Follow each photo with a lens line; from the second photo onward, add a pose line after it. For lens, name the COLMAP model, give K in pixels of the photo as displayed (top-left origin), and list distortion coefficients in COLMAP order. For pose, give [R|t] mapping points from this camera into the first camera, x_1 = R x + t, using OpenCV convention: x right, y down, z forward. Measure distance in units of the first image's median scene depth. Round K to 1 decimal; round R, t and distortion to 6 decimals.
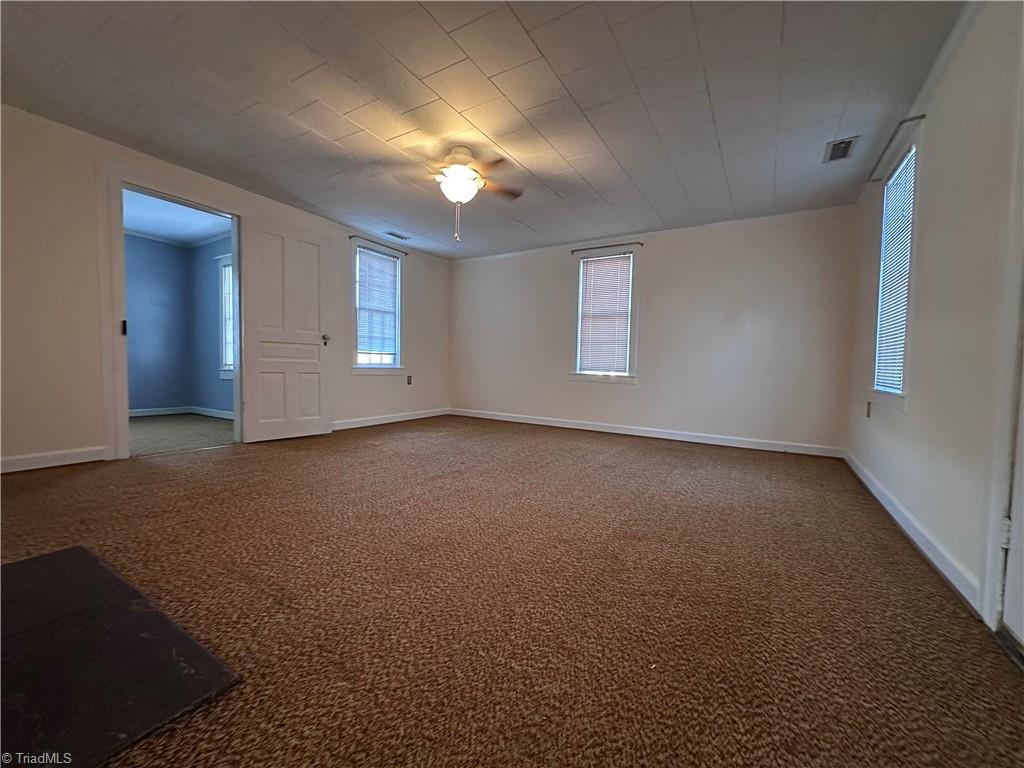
lens RADIAL K [[408.8, 0, 510.6], [0, 408.8, 383.8], [0, 0, 1]] dist [-0.001201, -0.000351]
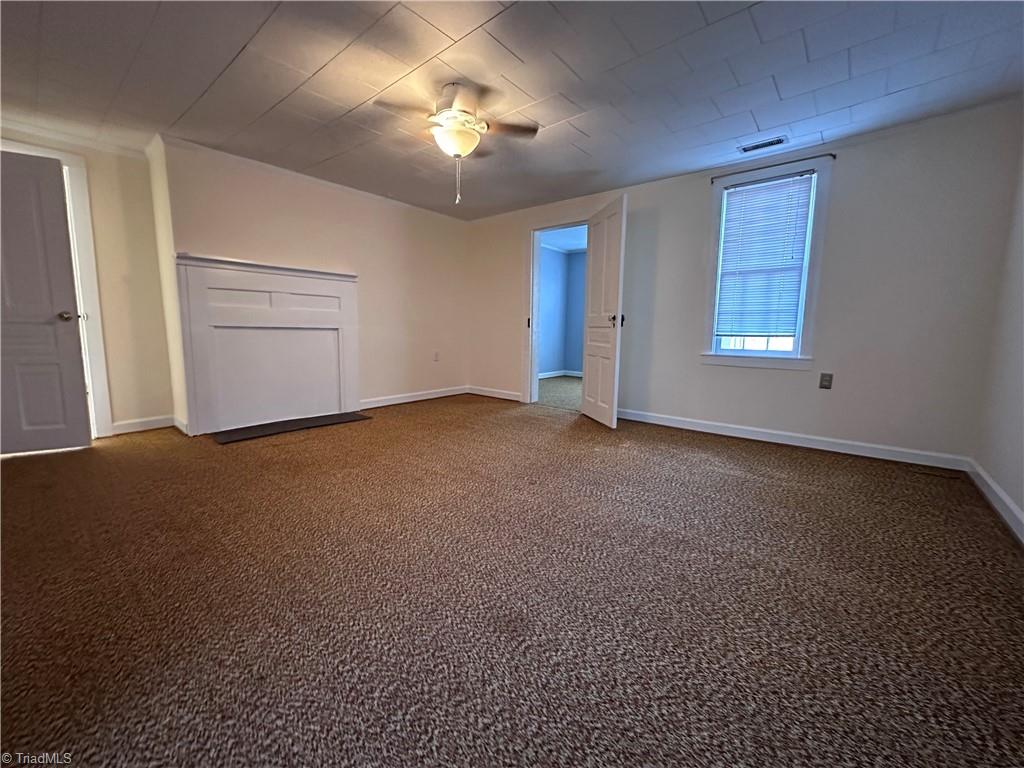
lens RADIAL K [[408.8, 0, 509.8], [0, 408.8, 381.0], [0, 0, 1]] dist [-0.001201, -0.000351]
pose [[-0.149120, 0.101144, -0.983633, 0.411781], [-0.060285, 0.991974, 0.111141, -0.050605], [0.986980, 0.075872, -0.141826, 0.709682]]
